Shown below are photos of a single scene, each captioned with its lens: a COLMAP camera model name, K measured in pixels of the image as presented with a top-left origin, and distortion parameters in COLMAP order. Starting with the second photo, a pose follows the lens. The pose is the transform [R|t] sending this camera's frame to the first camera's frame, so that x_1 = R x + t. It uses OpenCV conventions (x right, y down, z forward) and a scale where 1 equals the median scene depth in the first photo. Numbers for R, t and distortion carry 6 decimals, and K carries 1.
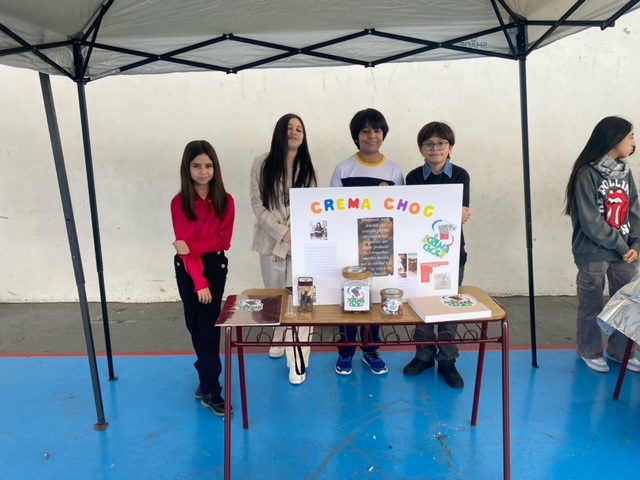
lens RADIAL K [[489.0, 0, 321.5], [0, 489.0, 234.3], [0, 0, 1]] dist [0.001416, -0.004600]
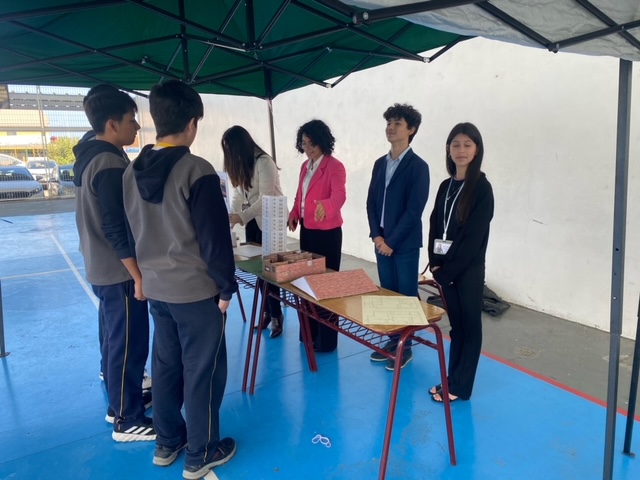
lens RADIAL K [[489.0, 0, 321.6], [0, 489.0, 240.3], [0, 0, 1]] dist [0.001416, -0.004600]
pose [[0.542010, 0.163878, -0.824239, -0.156236], [-0.157640, 0.983218, 0.091824, -0.045266], [0.825454, 0.080164, 0.558748, 0.205205]]
